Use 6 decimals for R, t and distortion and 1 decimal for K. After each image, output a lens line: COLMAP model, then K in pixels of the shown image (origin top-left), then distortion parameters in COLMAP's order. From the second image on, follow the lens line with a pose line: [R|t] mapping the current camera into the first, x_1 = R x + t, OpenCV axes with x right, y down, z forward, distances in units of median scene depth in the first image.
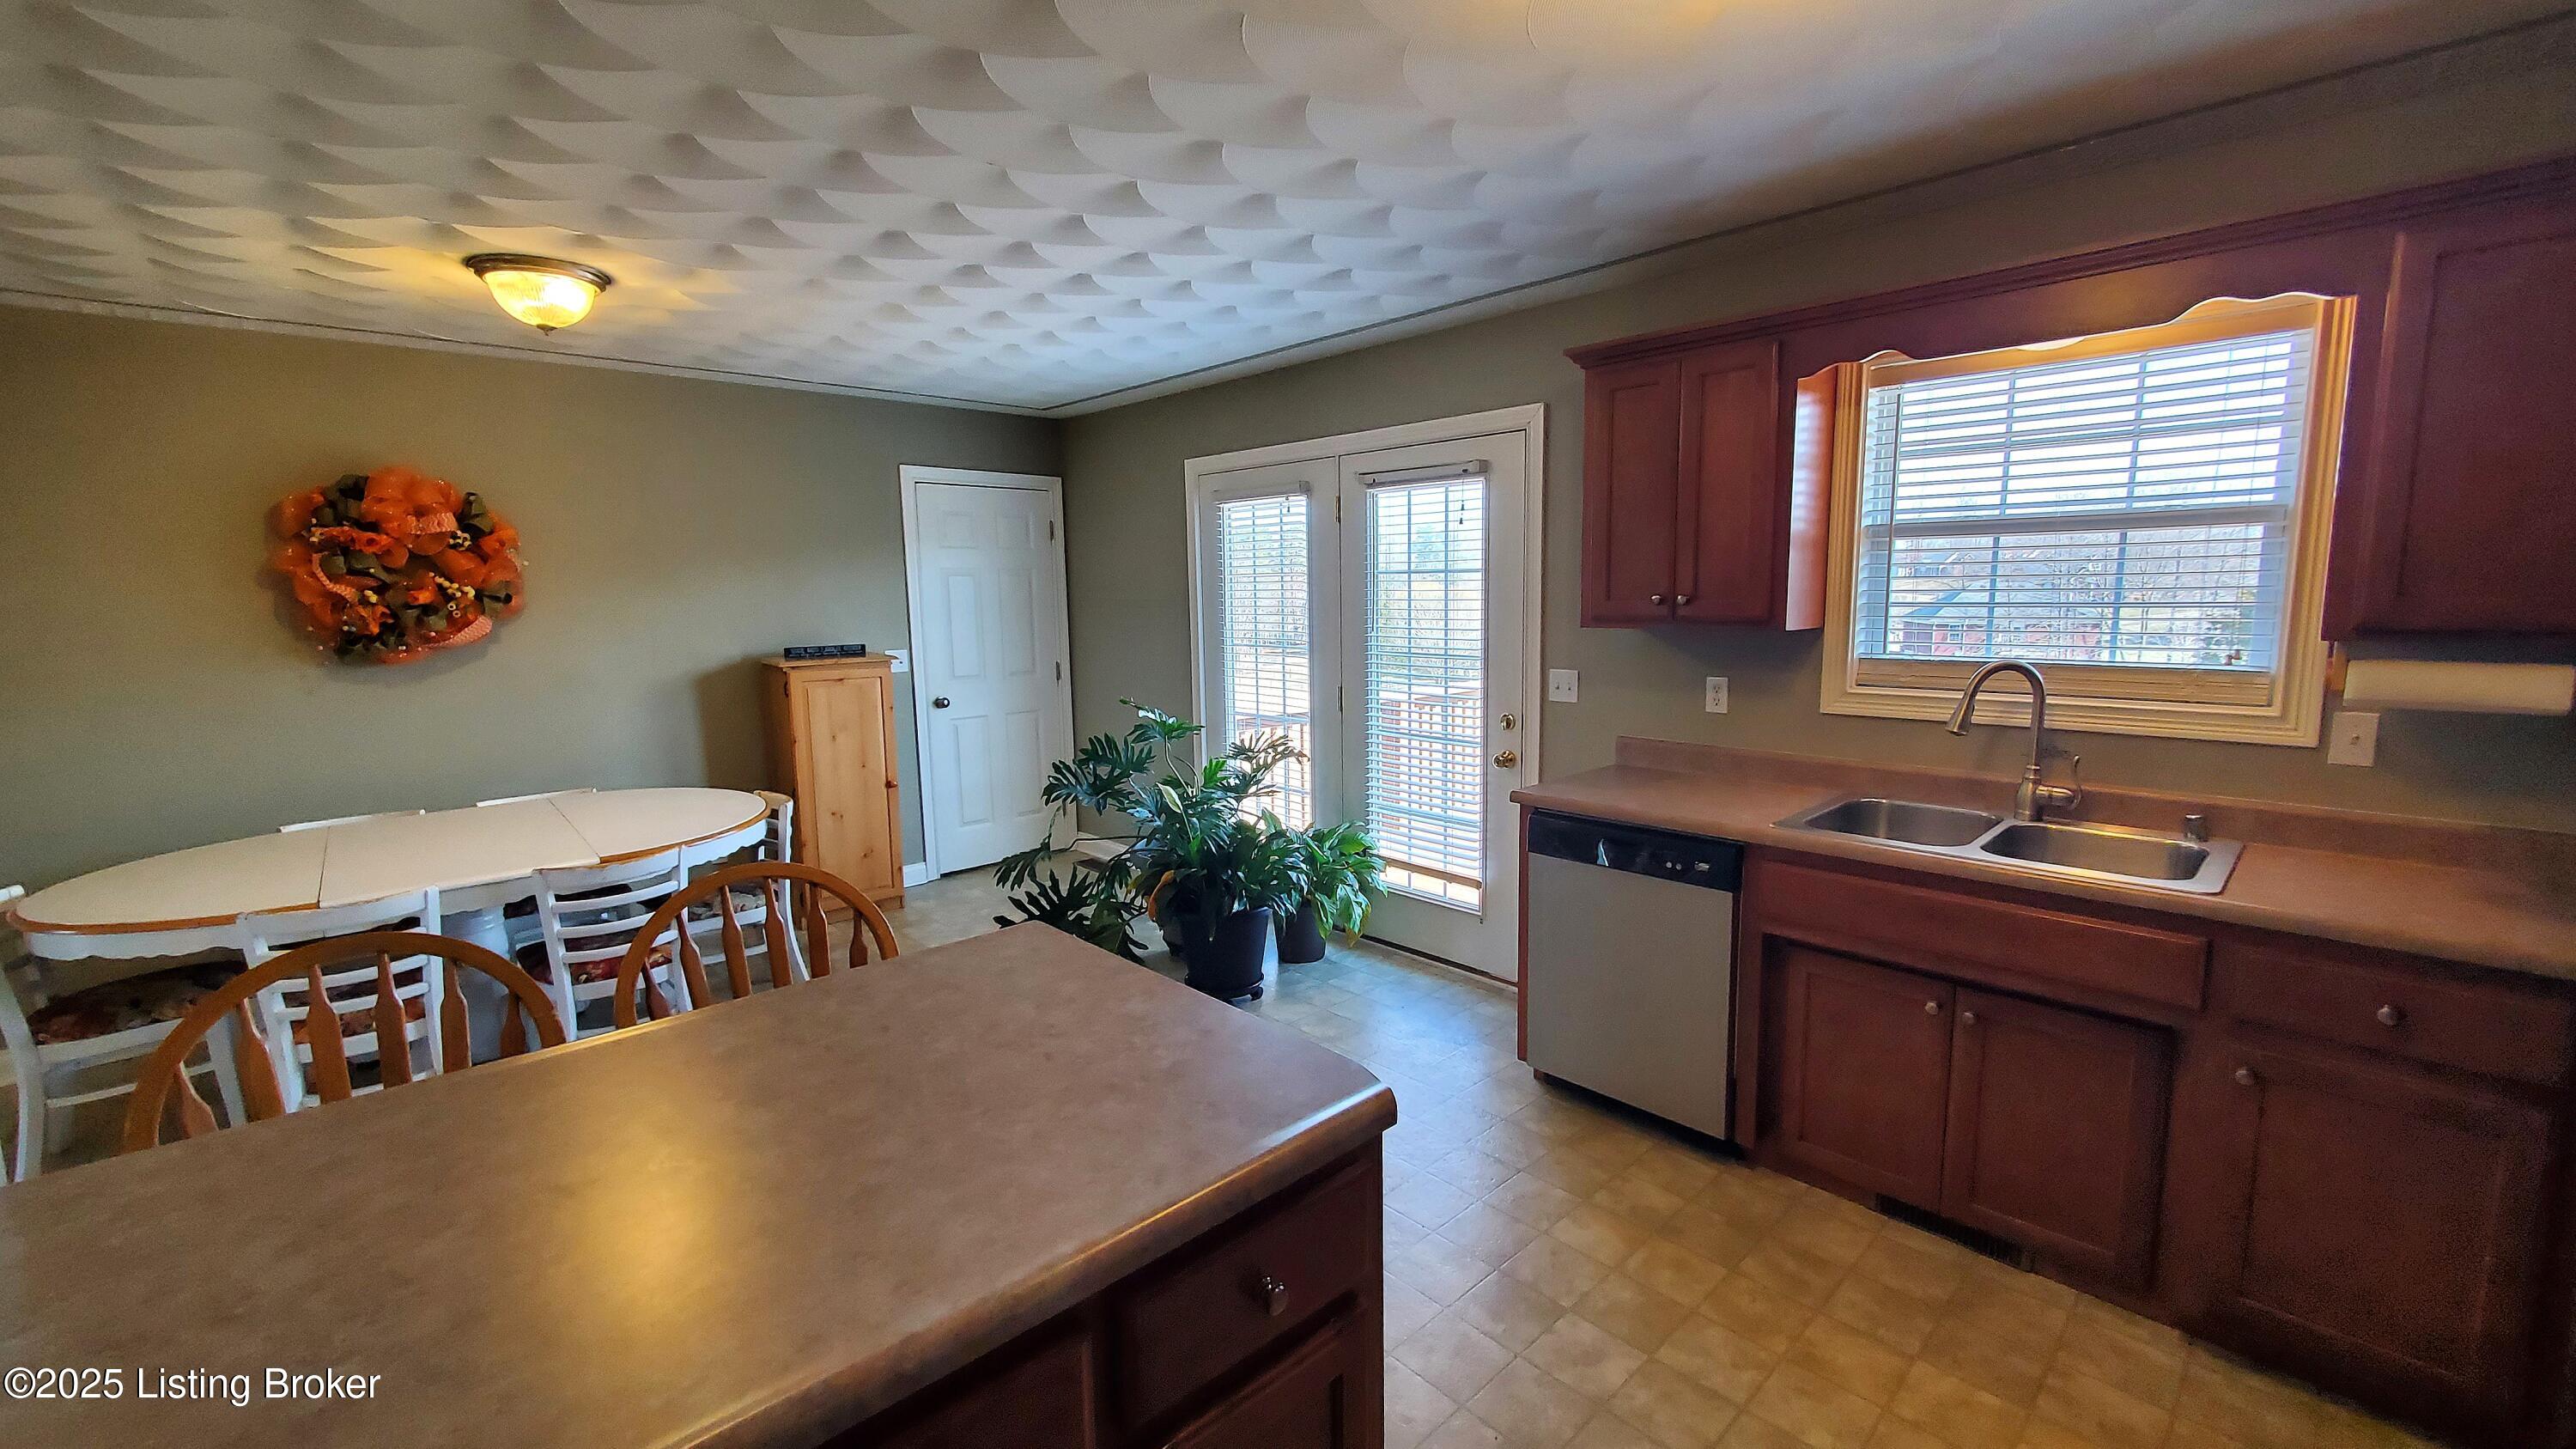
lens RADIAL K [[1022.9, 0, 1305.2], [0, 1022.9, 720.3], [0, 0, 1]] dist [0.000954, -0.000219]
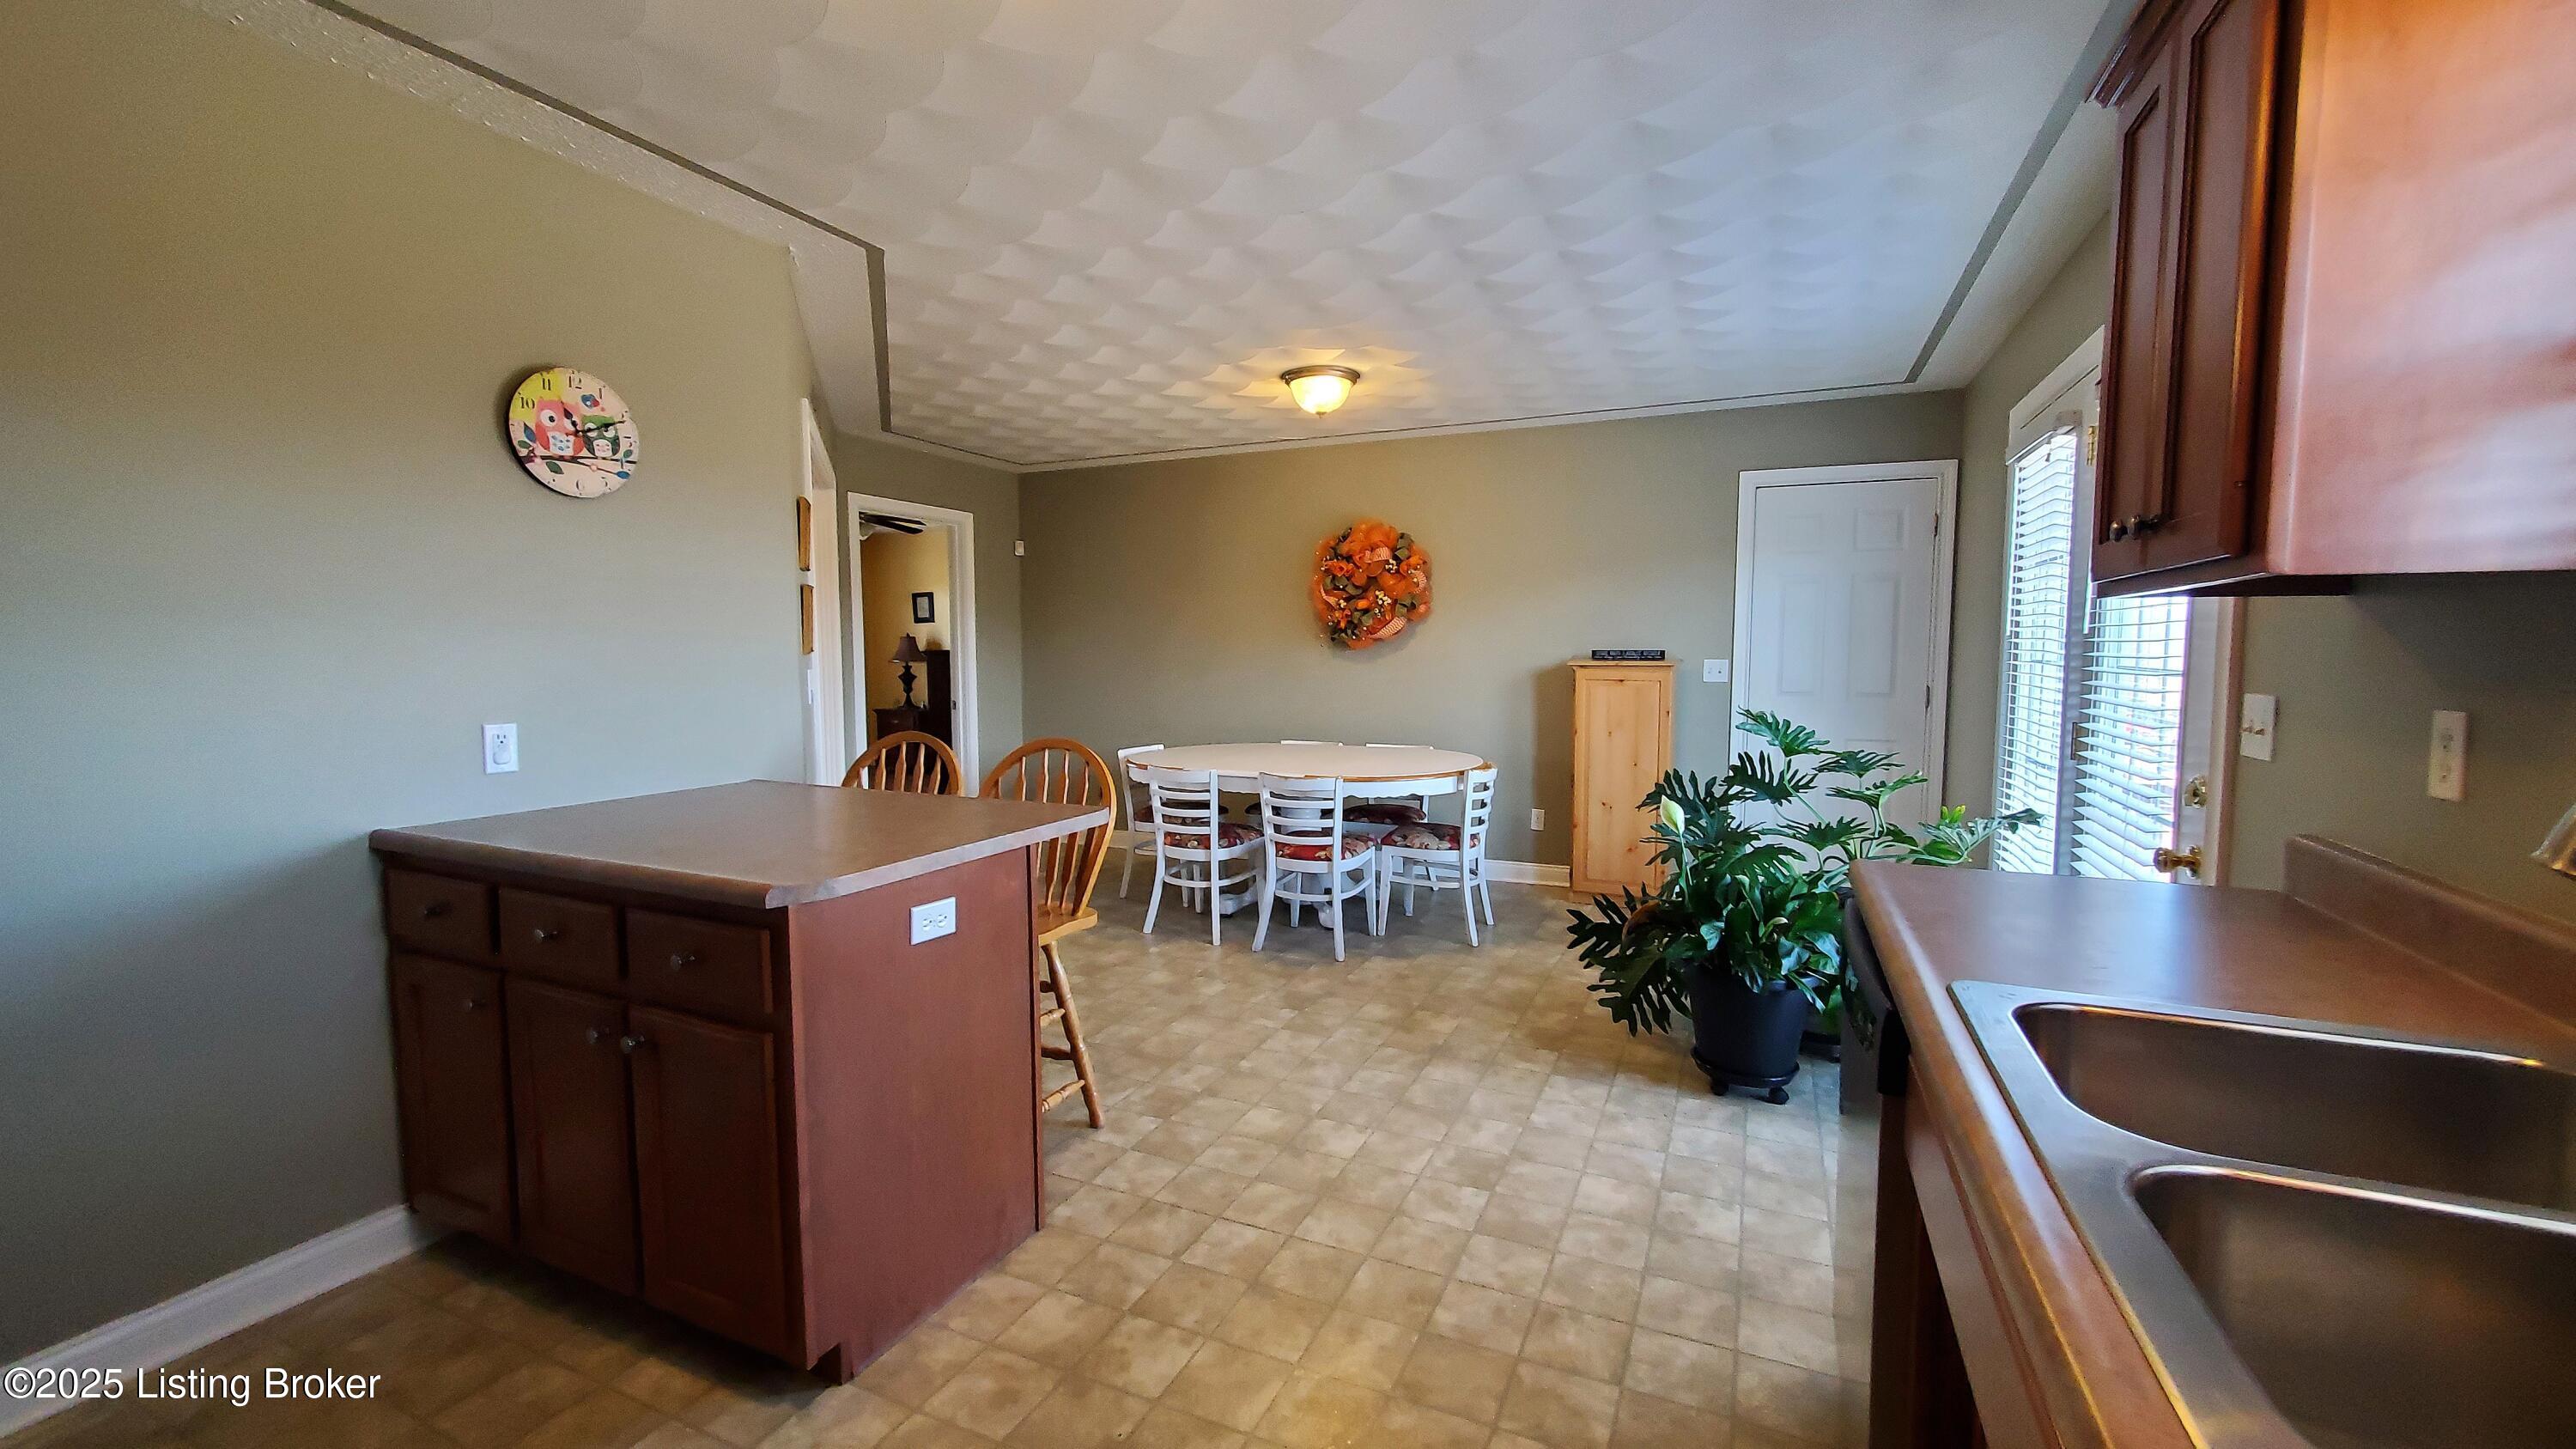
lens RADIAL K [[1022.9, 0, 1305.2], [0, 1022.9, 720.3], [0, 0, 1]] dist [0.000954, -0.000219]
pose [[0.375952, 0.083235, -0.922893, 0.532749], [-0.124537, 0.991460, 0.038688, 0.002131], [0.918233, 0.100390, 0.383107, 0.374094]]
